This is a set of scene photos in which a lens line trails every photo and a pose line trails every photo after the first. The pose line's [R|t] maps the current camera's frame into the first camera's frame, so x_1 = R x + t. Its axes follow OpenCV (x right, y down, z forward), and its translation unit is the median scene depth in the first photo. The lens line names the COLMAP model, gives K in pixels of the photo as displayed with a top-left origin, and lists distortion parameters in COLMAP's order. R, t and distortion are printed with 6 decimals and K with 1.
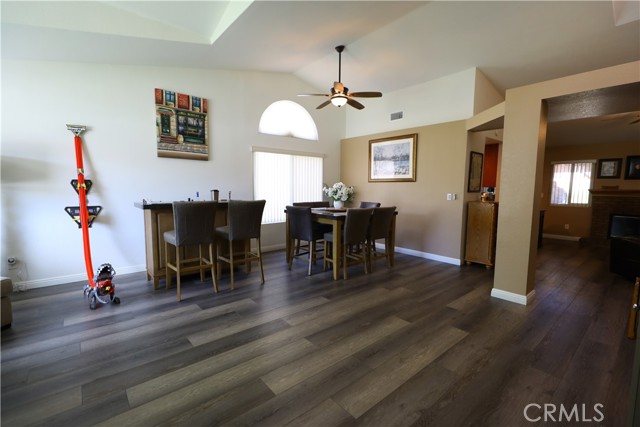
lens RADIAL K [[285.9, 0, 319.2], [0, 285.9, 216.5], [0, 0, 1]] dist [0.002034, -0.000124]
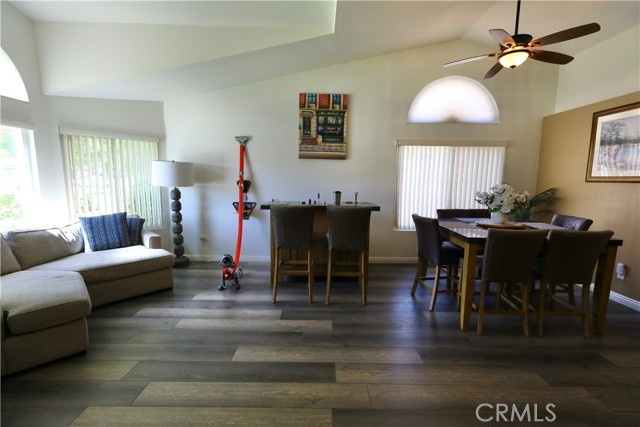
lens RADIAL K [[285.9, 0, 321.0], [0, 285.9, 215.7], [0, 0, 1]] dist [0.002034, -0.000124]
pose [[0.764812, 0.083142, -0.638866, 0.196032], [-0.071138, 0.996473, 0.044518, -0.050145], [0.640314, 0.011400, 0.768029, 0.242881]]
